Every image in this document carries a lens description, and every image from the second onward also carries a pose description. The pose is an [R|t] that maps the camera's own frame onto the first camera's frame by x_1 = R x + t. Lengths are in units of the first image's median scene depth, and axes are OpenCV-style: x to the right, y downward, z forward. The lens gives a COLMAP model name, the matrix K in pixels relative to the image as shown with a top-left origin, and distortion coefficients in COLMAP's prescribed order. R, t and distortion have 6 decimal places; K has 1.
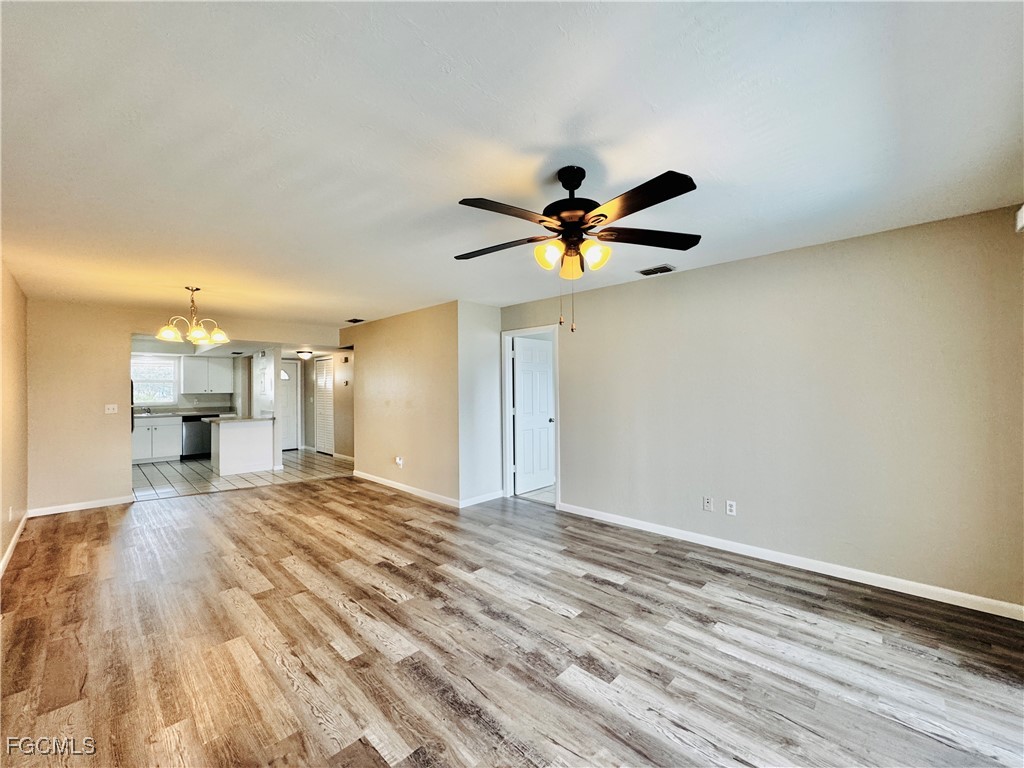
lens RADIAL K [[409.7, 0, 506.4], [0, 409.7, 384.7], [0, 0, 1]] dist [-0.002106, -0.000734]
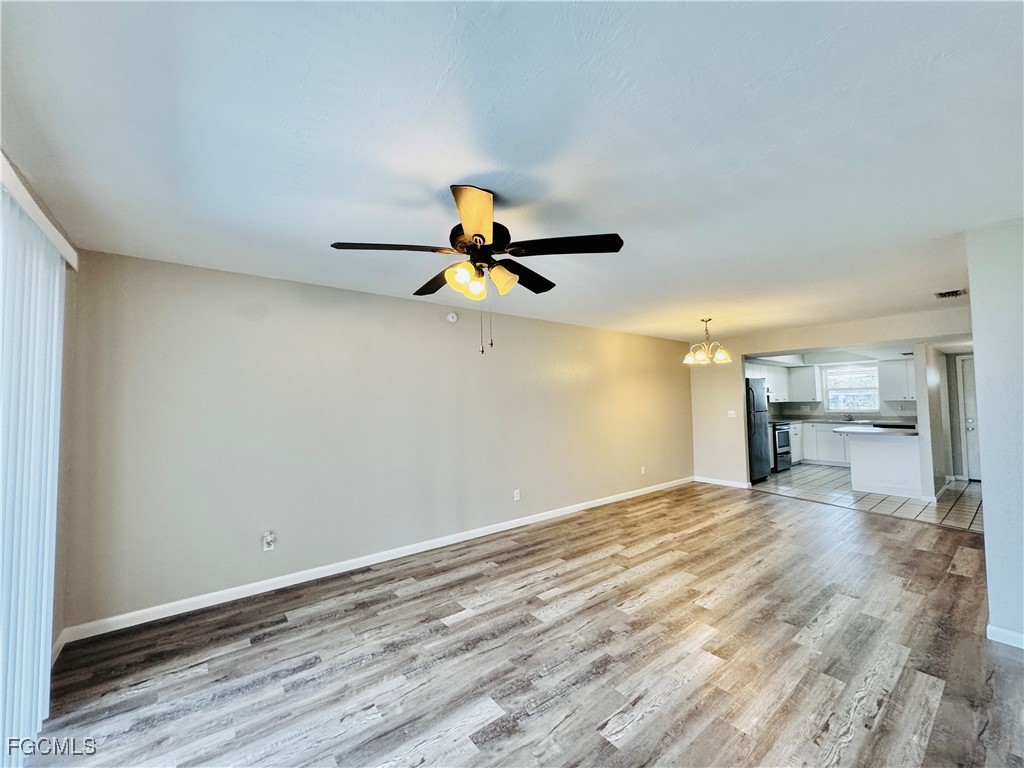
lens RADIAL K [[409.7, 0, 515.8], [0, 409.7, 383.6], [0, 0, 1]] dist [-0.002106, -0.000734]
pose [[-0.126813, -0.033308, -0.991367, 0.867191], [0.024807, 0.999017, -0.036738, -0.014135], [0.991616, -0.029252, -0.125863, 0.921338]]
